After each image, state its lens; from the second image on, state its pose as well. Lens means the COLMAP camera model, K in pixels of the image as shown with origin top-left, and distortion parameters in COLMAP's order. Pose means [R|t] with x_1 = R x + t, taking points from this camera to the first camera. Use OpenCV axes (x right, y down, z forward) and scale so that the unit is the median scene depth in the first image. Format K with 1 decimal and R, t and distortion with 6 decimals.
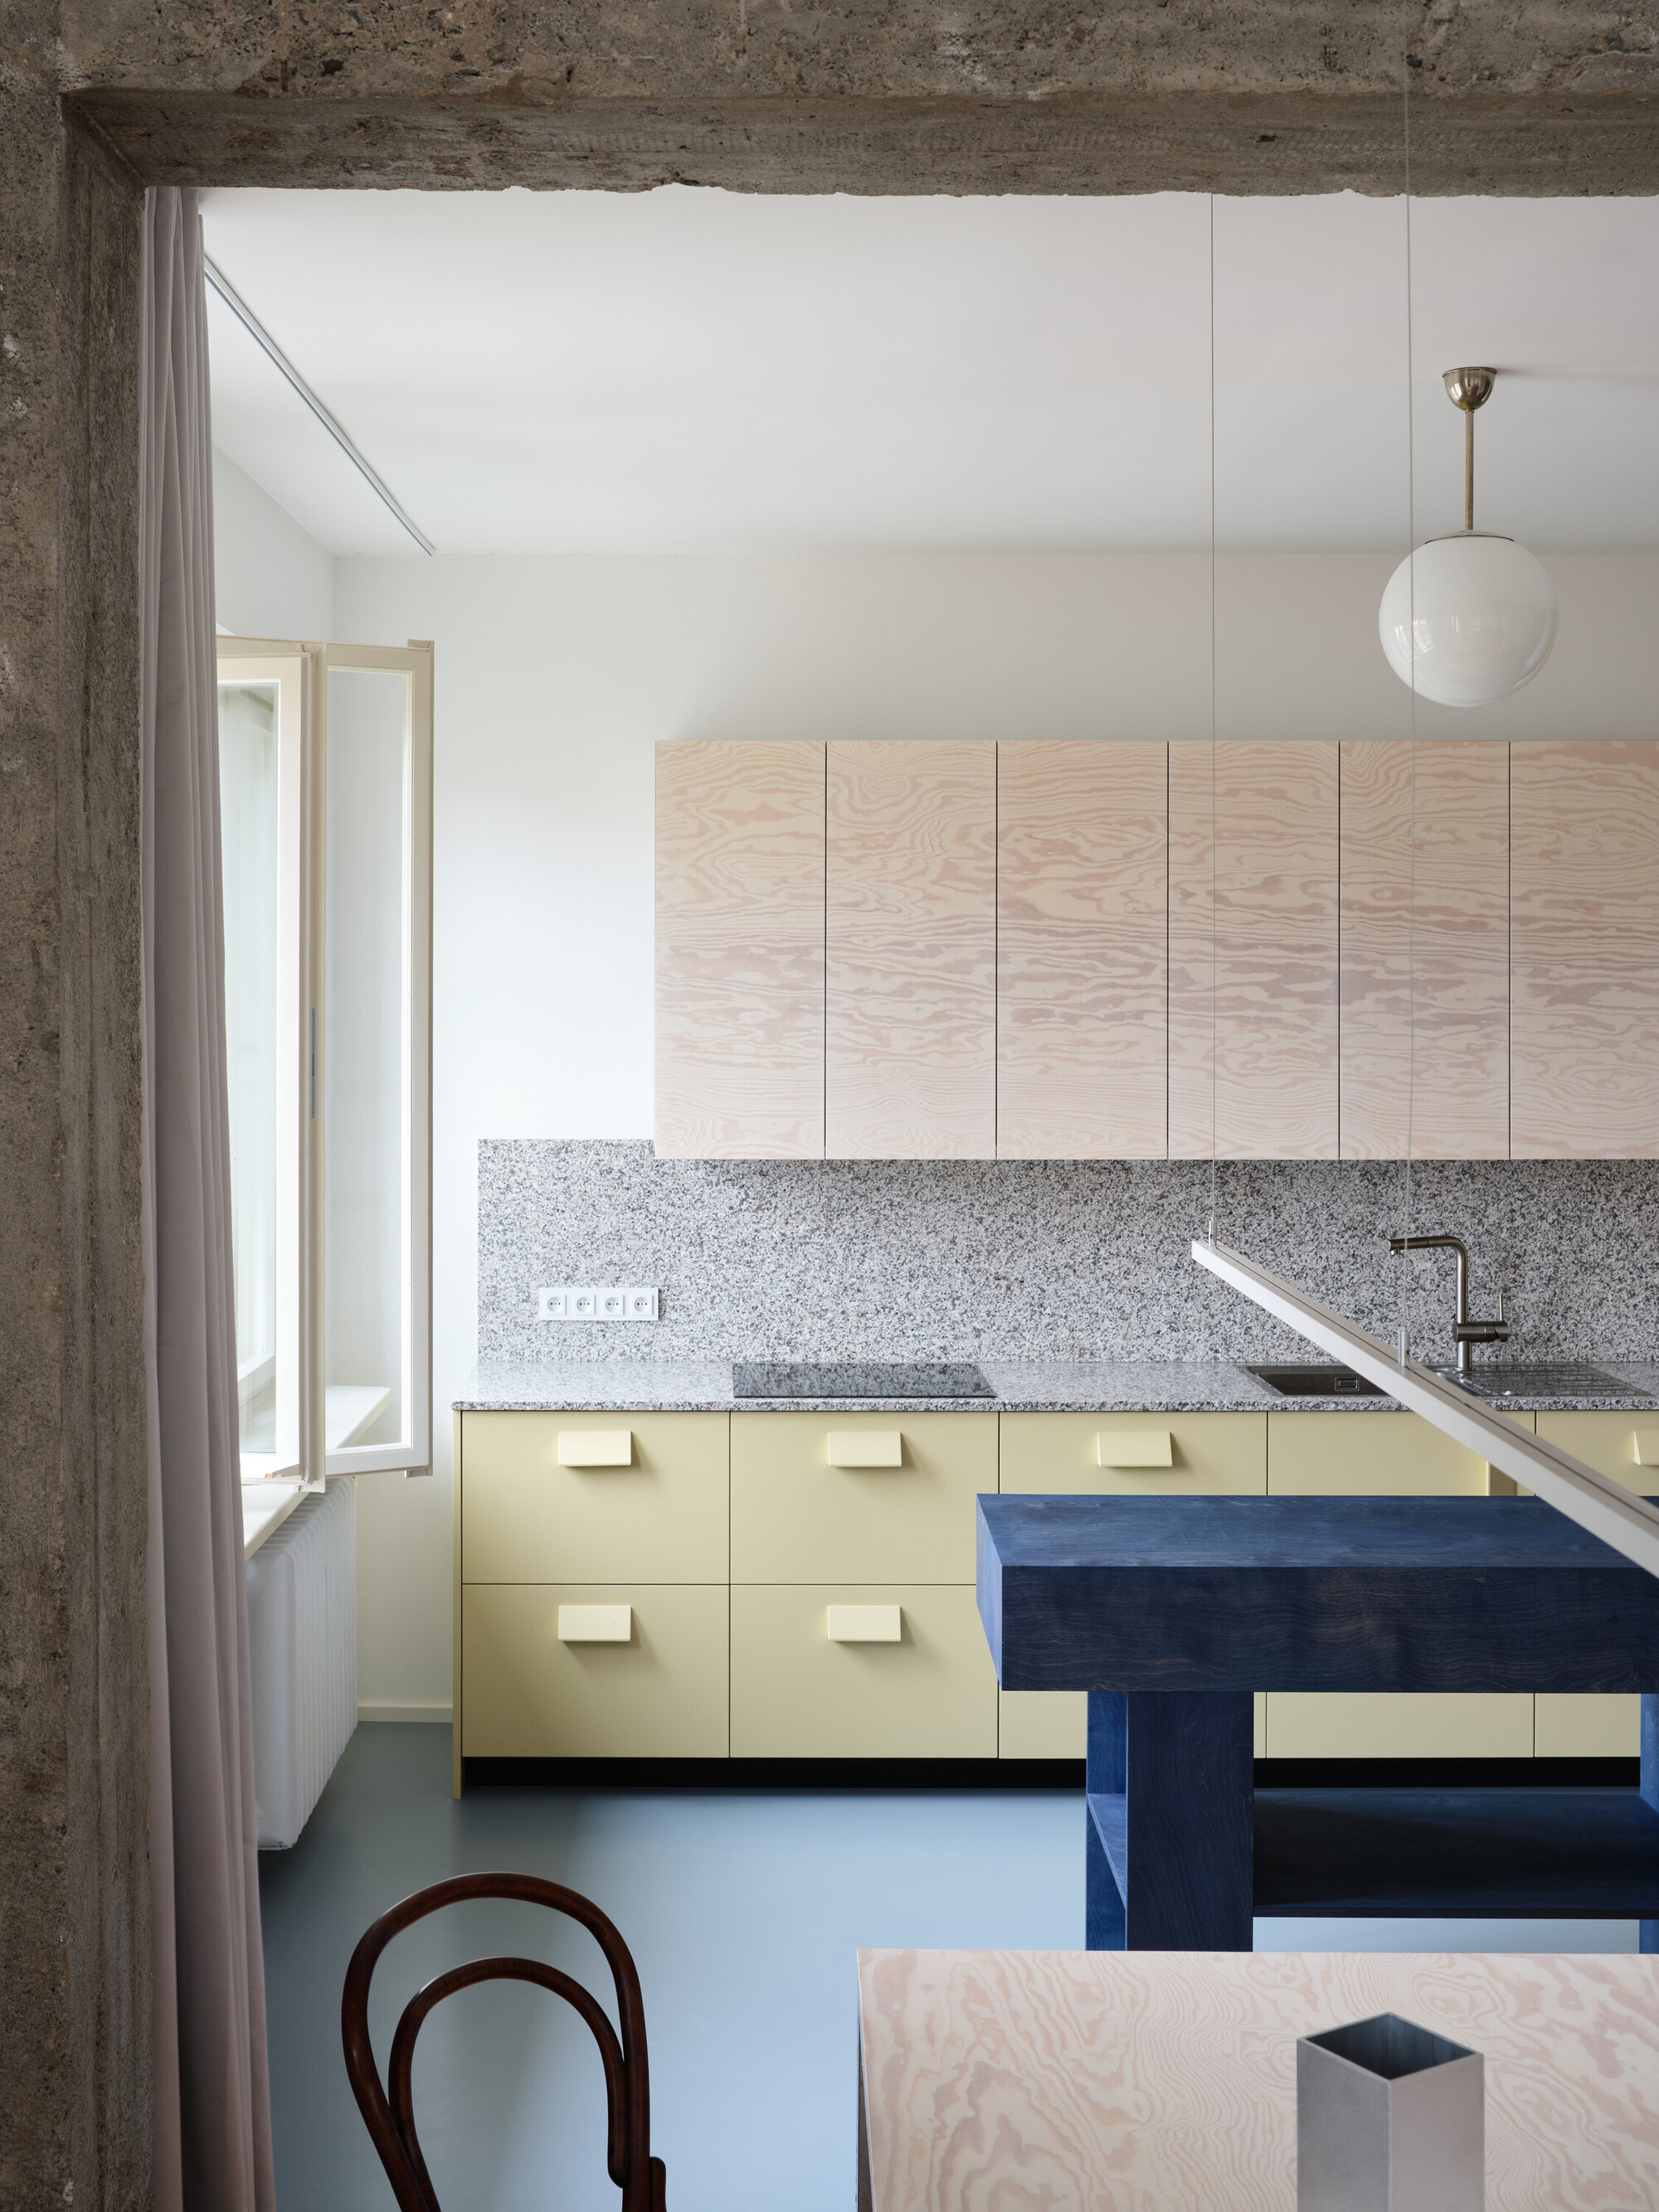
lens RADIAL K [[2570.1, 0, 838.7], [0, 2570.1, 1103.1], [0, 0, 1]] dist [-0.021893, 0.000000]
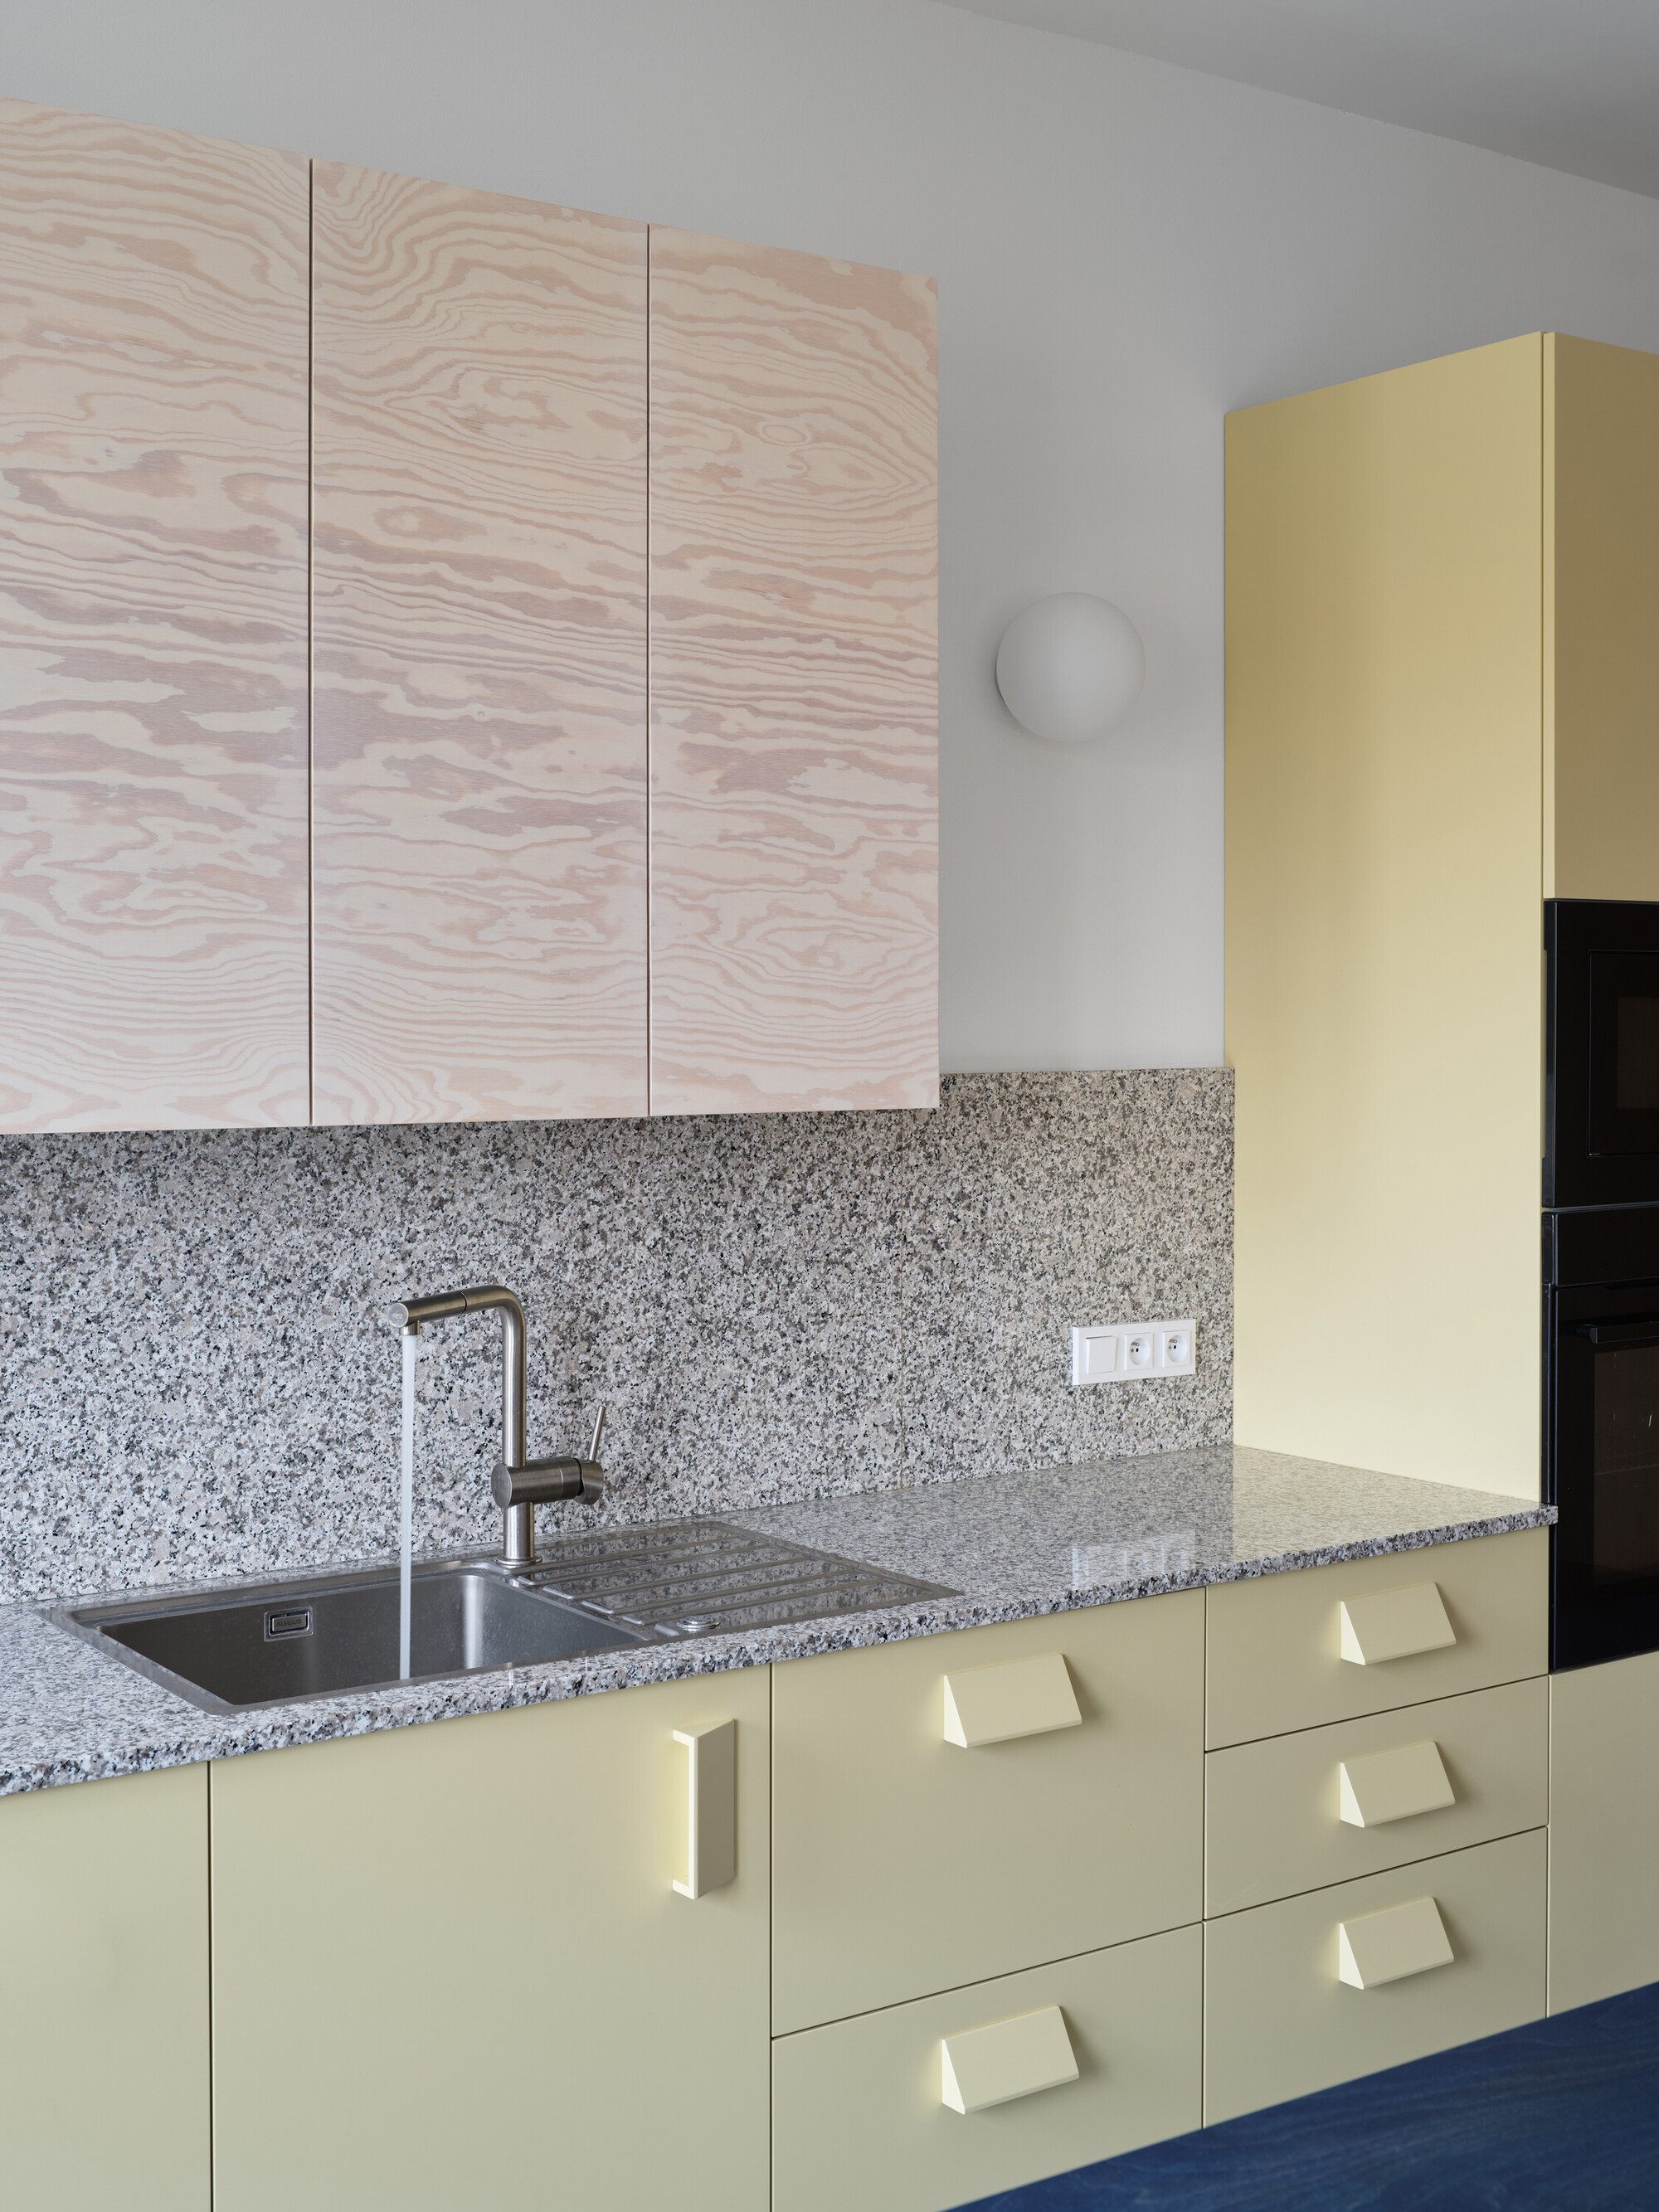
lens RADIAL K [[2570.1, 0, 777.2], [0, 2570.1, 1024.3], [0, 0, 1]] dist [-0.021893, 0.000000]
pose [[0.838016, -0.004918, 0.545624, 0.024124], [0.026634, 0.999136, -0.031901, 0.020977], [-0.544996, 0.041266, 0.837423, 0.595616]]
